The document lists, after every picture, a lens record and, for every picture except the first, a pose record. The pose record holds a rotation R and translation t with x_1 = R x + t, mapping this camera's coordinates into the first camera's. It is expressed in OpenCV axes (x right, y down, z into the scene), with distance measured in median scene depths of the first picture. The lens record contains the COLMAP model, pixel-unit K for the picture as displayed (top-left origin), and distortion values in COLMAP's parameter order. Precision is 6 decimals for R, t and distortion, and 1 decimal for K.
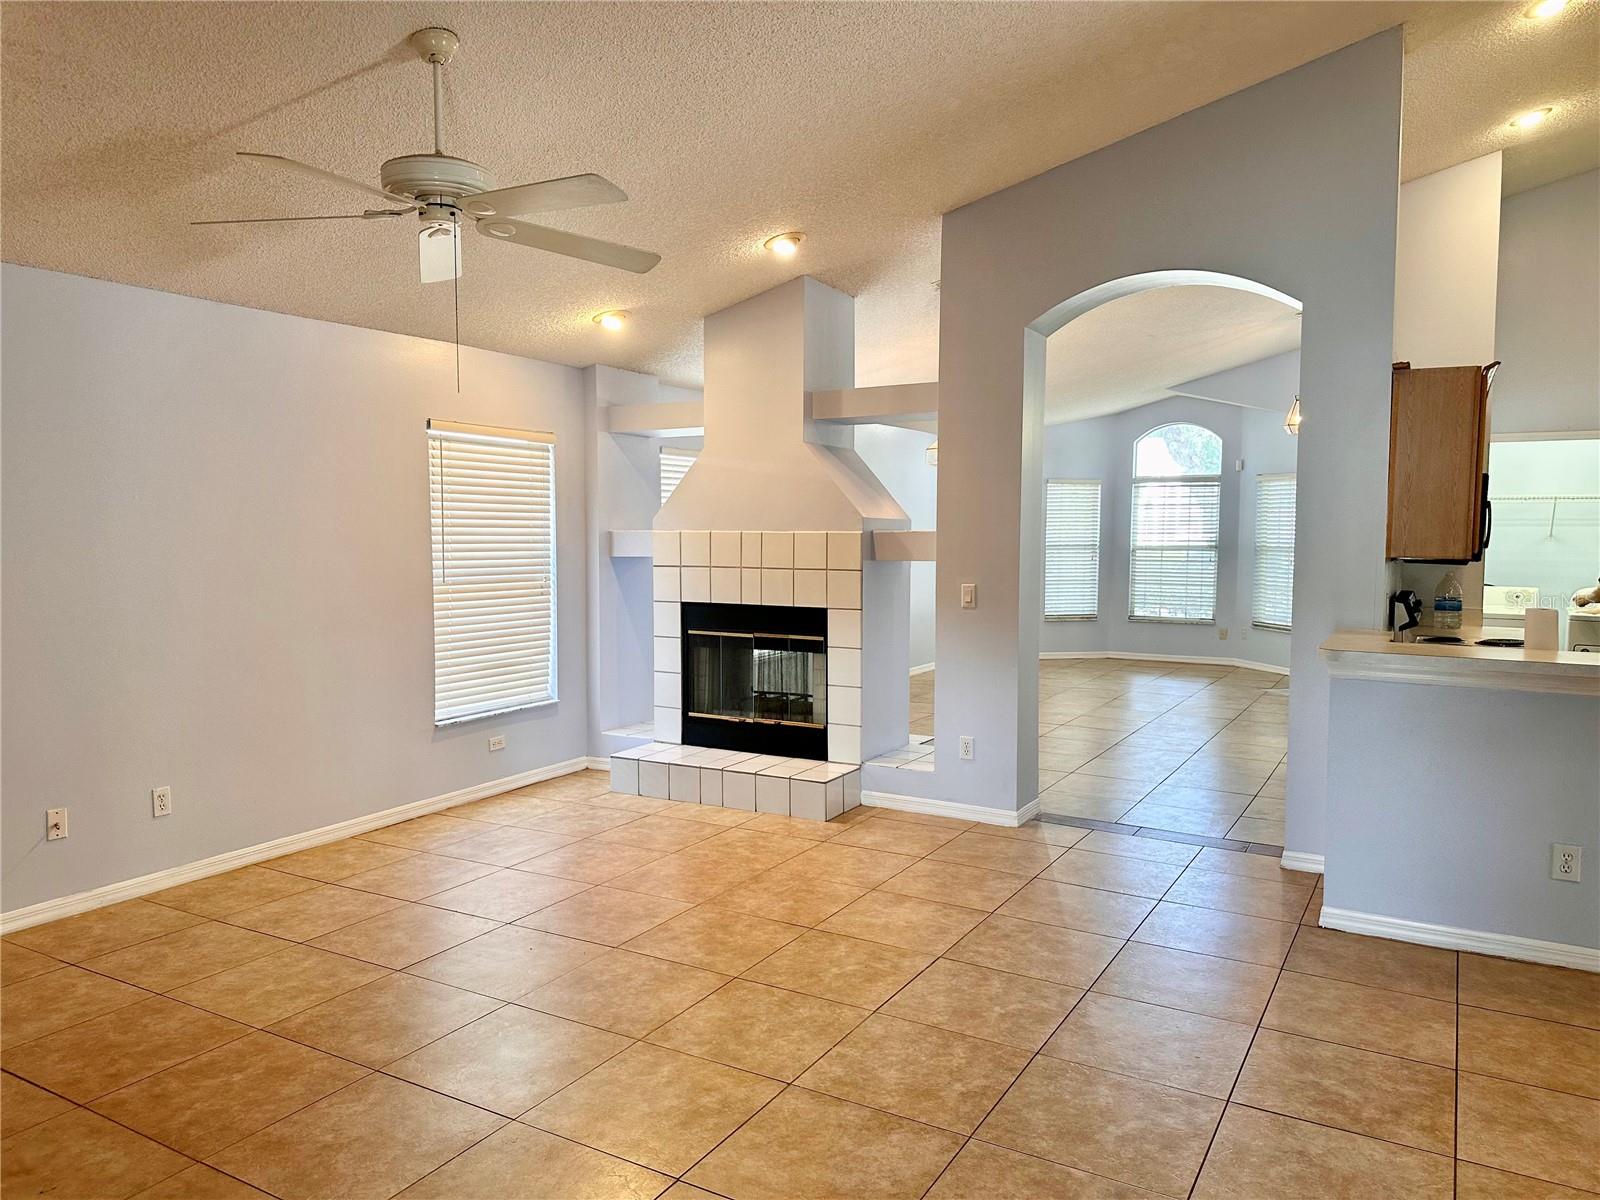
lens RADIAL K [[1141.8, 0, 771.8], [0, 1141.8, 598.2], [0, 0, 1]] dist [0.051049, -0.049214]
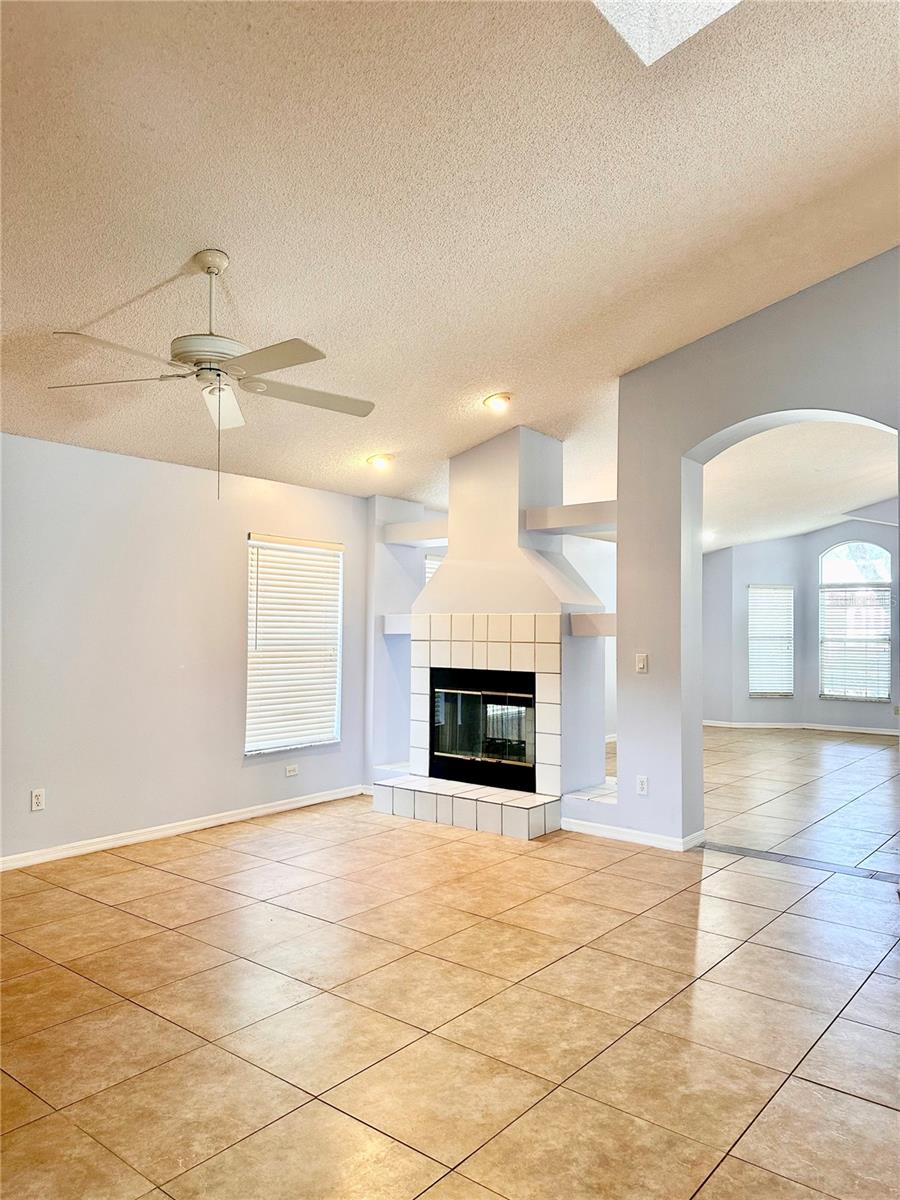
lens RADIAL K [[856.3, 0, 436.5], [0, 856.3, 597.4], [0, 0, 1]] dist [0.051049, -0.049214]
pose [[0.988958, 0.003138, -0.148160, 0.084723], [-0.017969, 0.994938, -0.098869, 0.022388], [0.147100, 0.100439, 0.984009, 0.013065]]
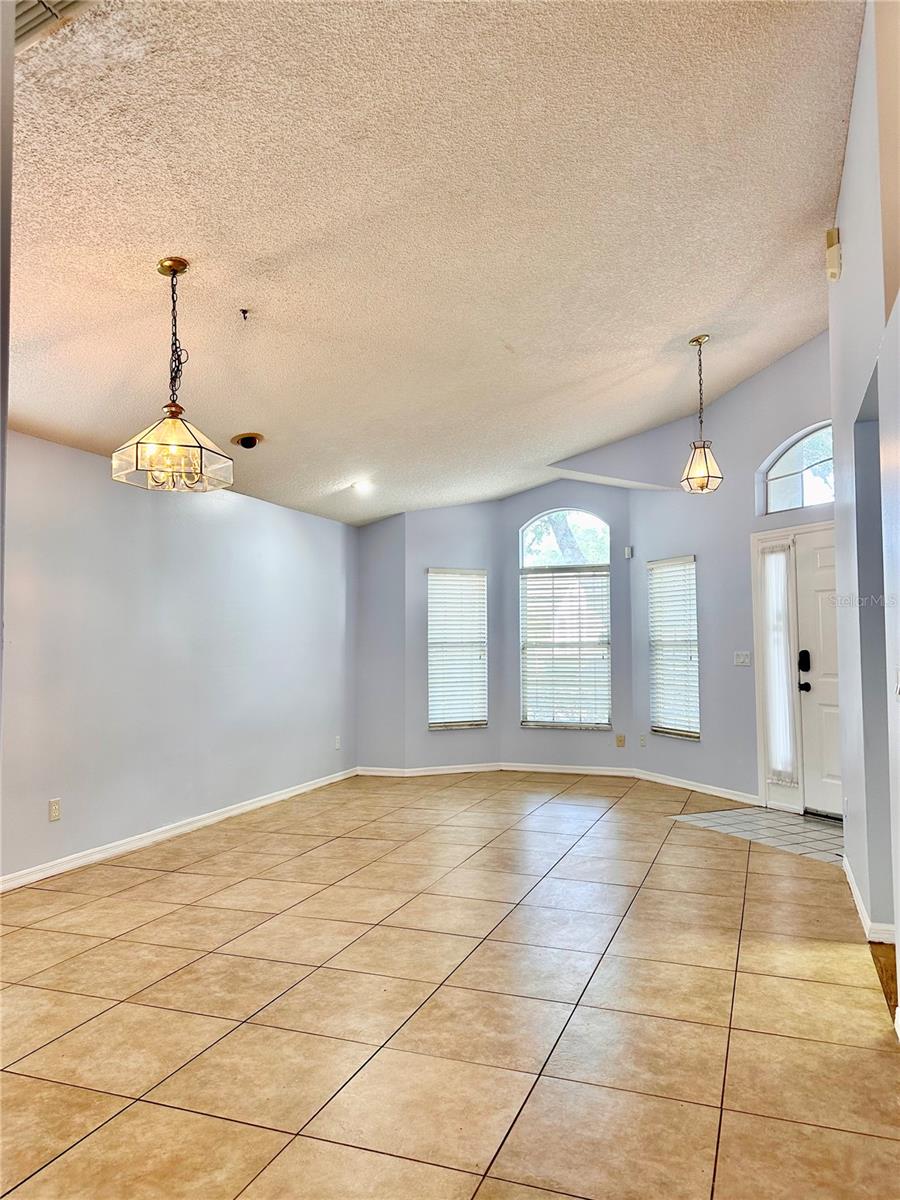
lens RADIAL K [[856.3, 0, 425.1], [0, 856.3, 606.3], [0, 0, 1]] dist [0.051049, -0.049214]
pose [[0.987650, -0.003507, 0.156634, 0.282980], [0.020289, 0.994194, -0.105671, -0.009864], [-0.155354, 0.107544, 0.981987, 0.729315]]
